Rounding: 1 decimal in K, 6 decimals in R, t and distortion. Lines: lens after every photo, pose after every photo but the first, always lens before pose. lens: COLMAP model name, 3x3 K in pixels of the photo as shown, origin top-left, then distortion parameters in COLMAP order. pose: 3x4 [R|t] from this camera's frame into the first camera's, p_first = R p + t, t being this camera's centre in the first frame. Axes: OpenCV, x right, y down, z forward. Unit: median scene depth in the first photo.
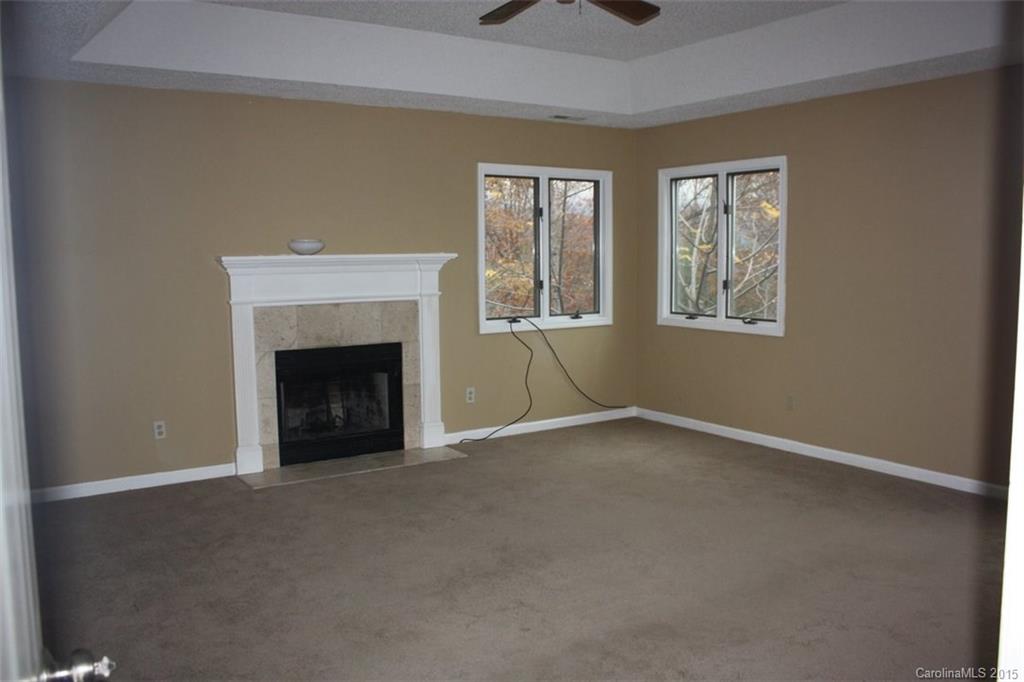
lens RADIAL K [[860.4, 0, 518.8], [0, 860.4, 344.7], [0, 0, 1]] dist [-0.162550, 0.149050]
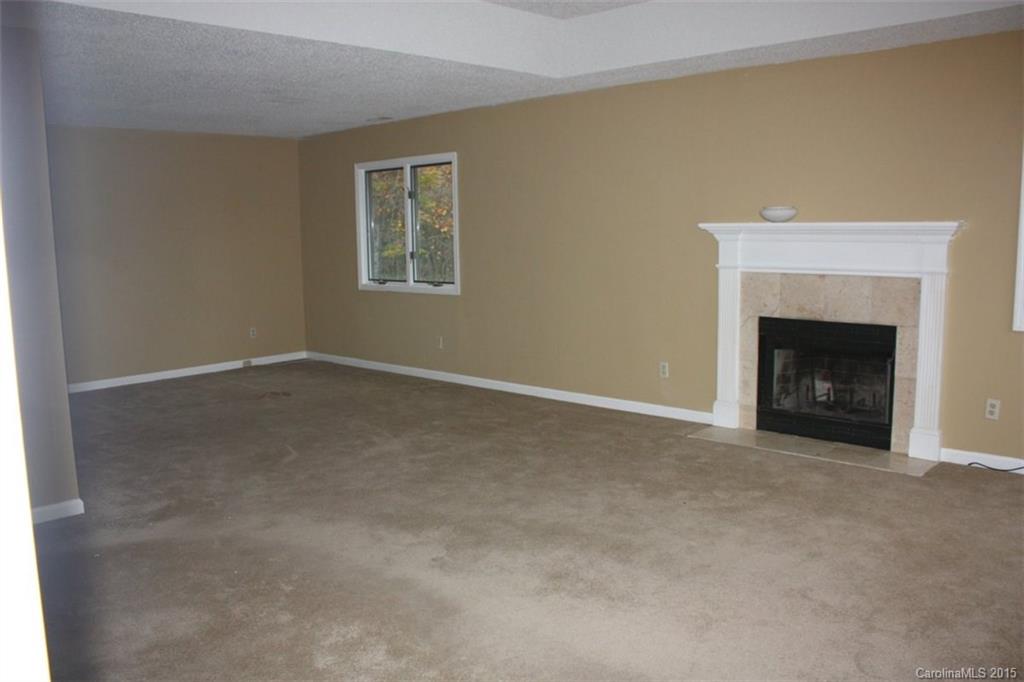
lens RADIAL K [[860.4, 0, 518.8], [0, 860.4, 344.7], [0, 0, 1]] dist [-0.162550, 0.149050]
pose [[0.214443, 0.132445, -0.967715, 0.613259], [-0.092425, 0.989070, 0.114886, -0.047289], [0.972354, 0.064804, 0.224341, 0.467846]]
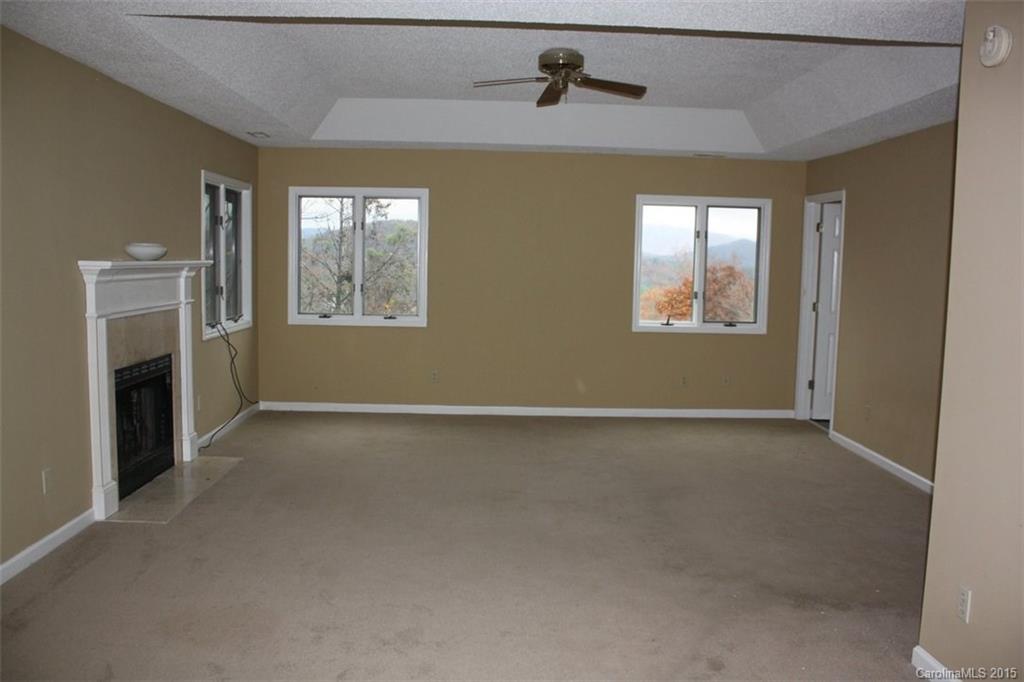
lens RADIAL K [[860.4, 0, 518.8], [0, 860.4, 344.7], [0, 0, 1]] dist [-0.162550, 0.149050]
pose [[0.528749, -0.065127, 0.846276, -0.752725], [0.063456, 0.997295, 0.037102, -0.022534], [-0.846403, 0.034084, 0.531451, 0.181419]]
